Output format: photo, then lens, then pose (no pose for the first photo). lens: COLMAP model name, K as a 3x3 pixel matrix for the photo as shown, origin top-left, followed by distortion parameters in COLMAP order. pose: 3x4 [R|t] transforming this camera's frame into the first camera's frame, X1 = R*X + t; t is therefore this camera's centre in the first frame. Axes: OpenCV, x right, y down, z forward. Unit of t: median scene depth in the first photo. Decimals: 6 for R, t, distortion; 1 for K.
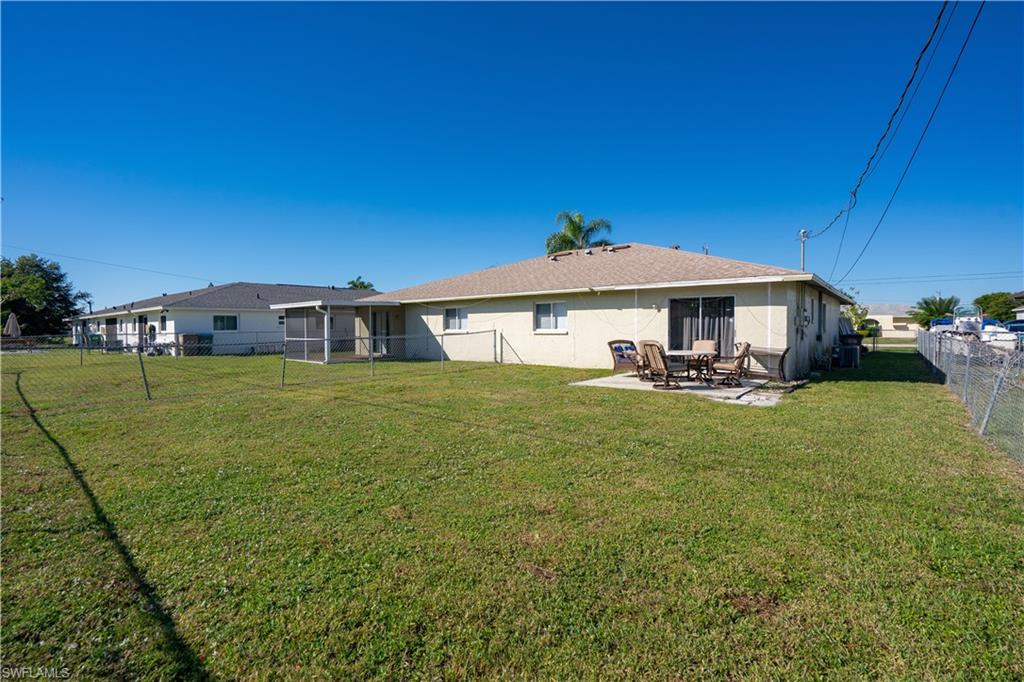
lens RADIAL K [[478.2, 0, 509.6], [0, 478.2, 343.7], [0, 0, 1]] dist [-0.071602, 0.021188]
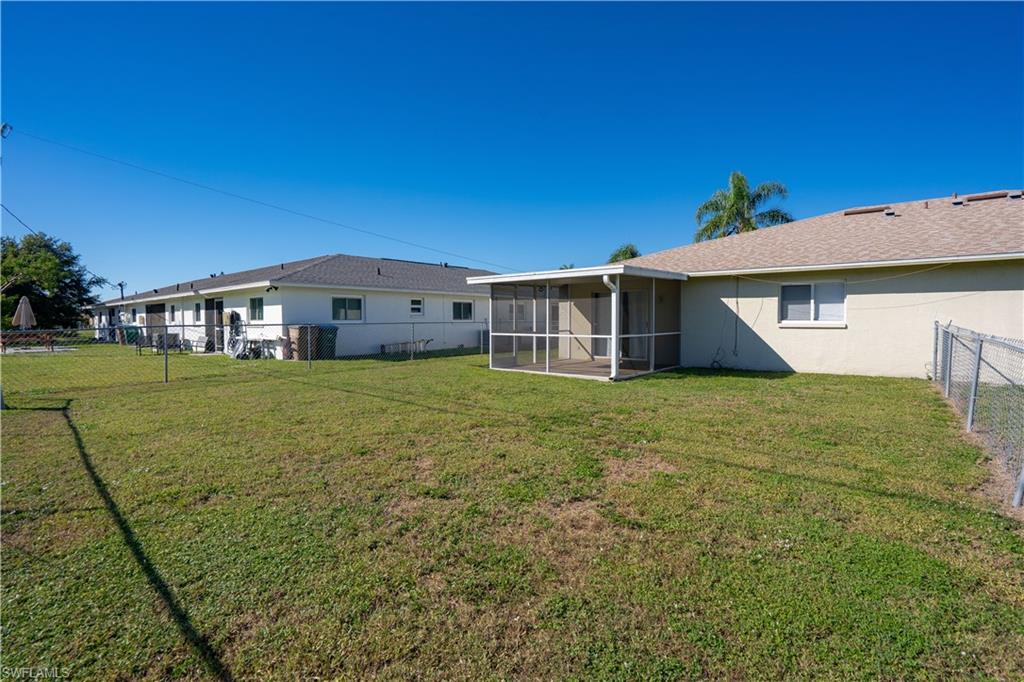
lens RADIAL K [[478.2, 0, 509.6], [0, 478.2, 343.7], [0, 0, 1]] dist [-0.071602, 0.021188]
pose [[0.999993, 0.003336, -0.001616, -0.361874], [-0.003310, 0.999868, 0.015937, -0.006553], [0.001669, -0.015931, 0.999872, 0.310175]]
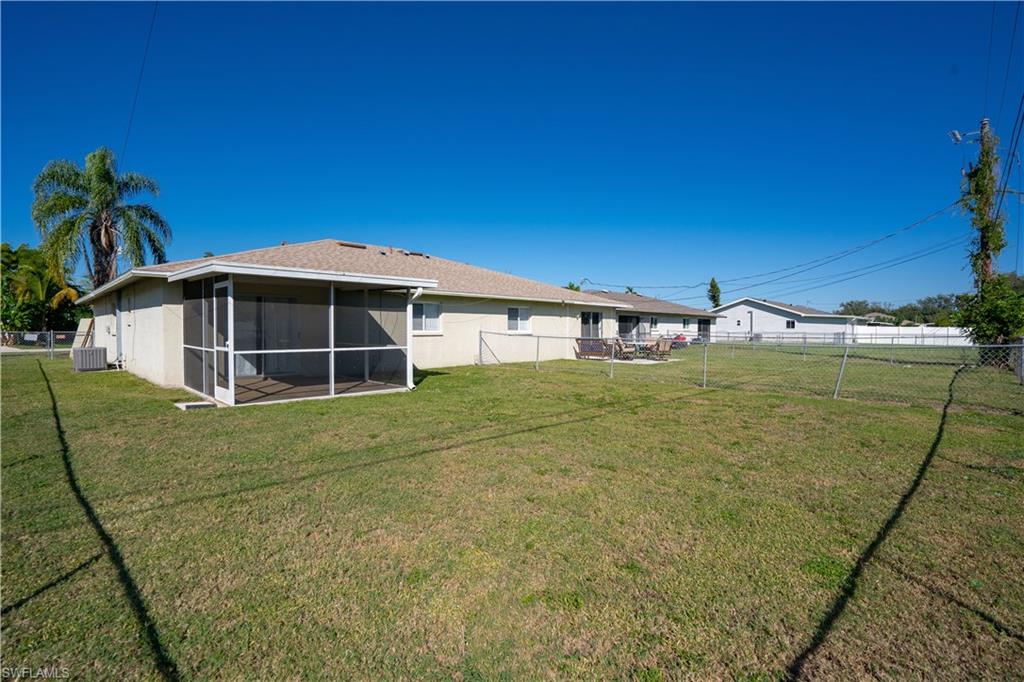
lens RADIAL K [[478.2, 0, 509.6], [0, 478.2, 343.7], [0, 0, 1]] dist [-0.071602, 0.021188]
pose [[0.058827, -0.024562, 0.997966, -0.675335], [0.030113, 0.999286, 0.022819, -0.015932], [-0.997814, 0.028709, 0.059525, 0.601740]]
